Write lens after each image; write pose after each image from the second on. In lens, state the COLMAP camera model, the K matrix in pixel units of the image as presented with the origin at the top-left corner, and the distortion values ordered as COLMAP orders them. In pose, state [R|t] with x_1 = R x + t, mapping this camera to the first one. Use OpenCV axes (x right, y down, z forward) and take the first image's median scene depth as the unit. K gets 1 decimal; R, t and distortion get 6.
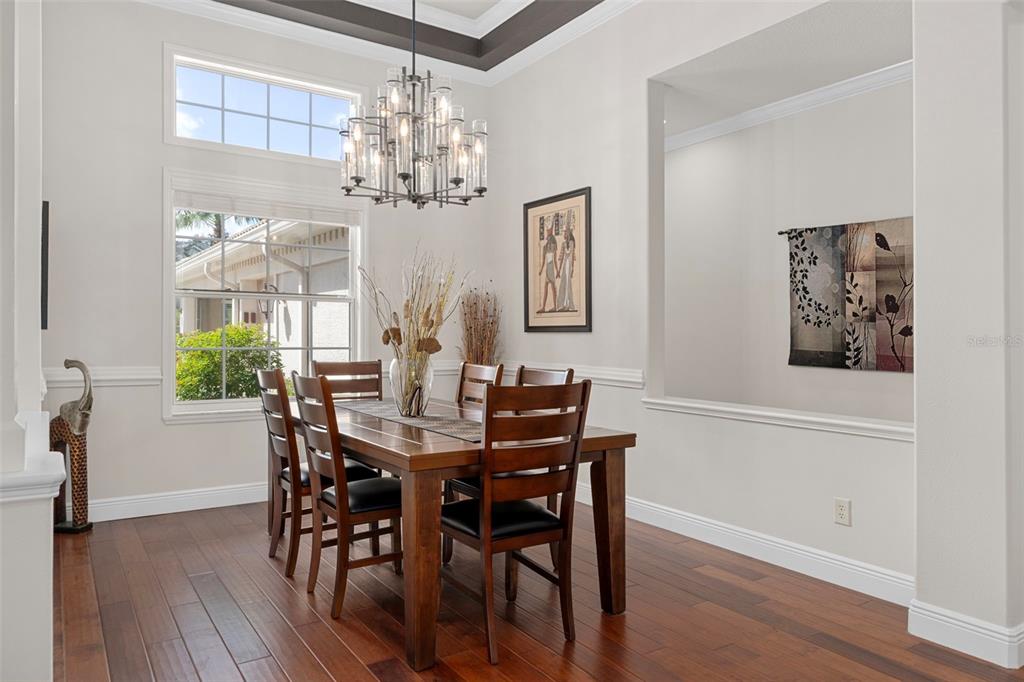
lens RADIAL K [[689.0, 0, 512.0], [0, 689.0, 341.0], [0, 0, 1]] dist [-0.003463, 0.001749]
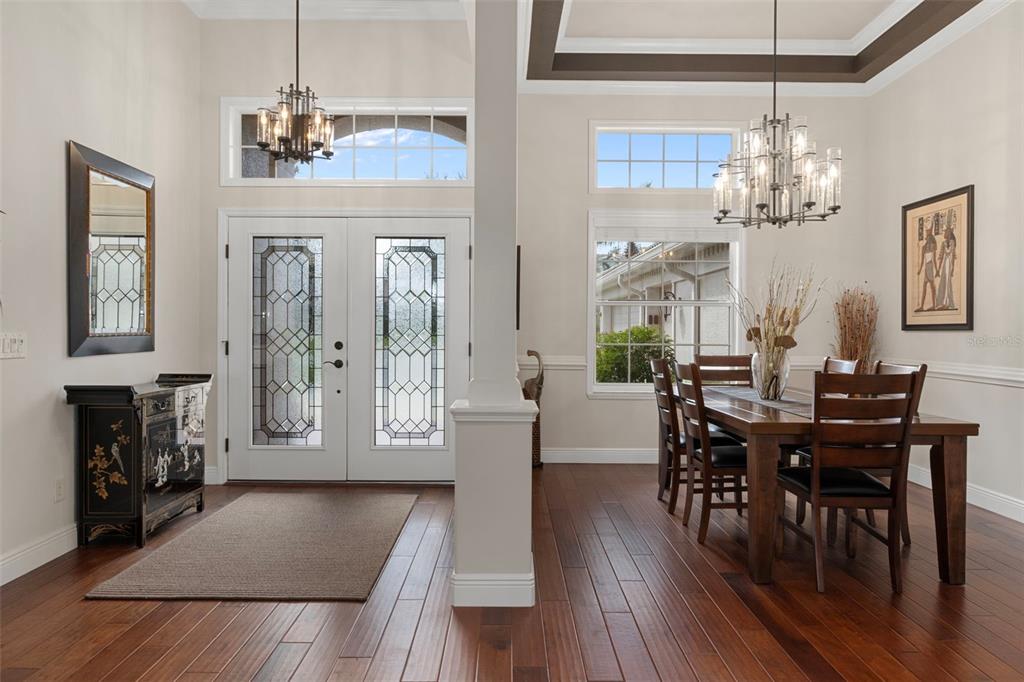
lens RADIAL K [[616.8, 0, 512.0], [0, 616.8, 341.0], [0, 0, 1]] dist [0.003107, 0.000570]
pose [[0.830379, 0.005877, -0.557168, 0.081453], [-0.004155, 0.999982, 0.004356, 0.001967], [0.557183, -0.001302, 0.830388, -0.160047]]
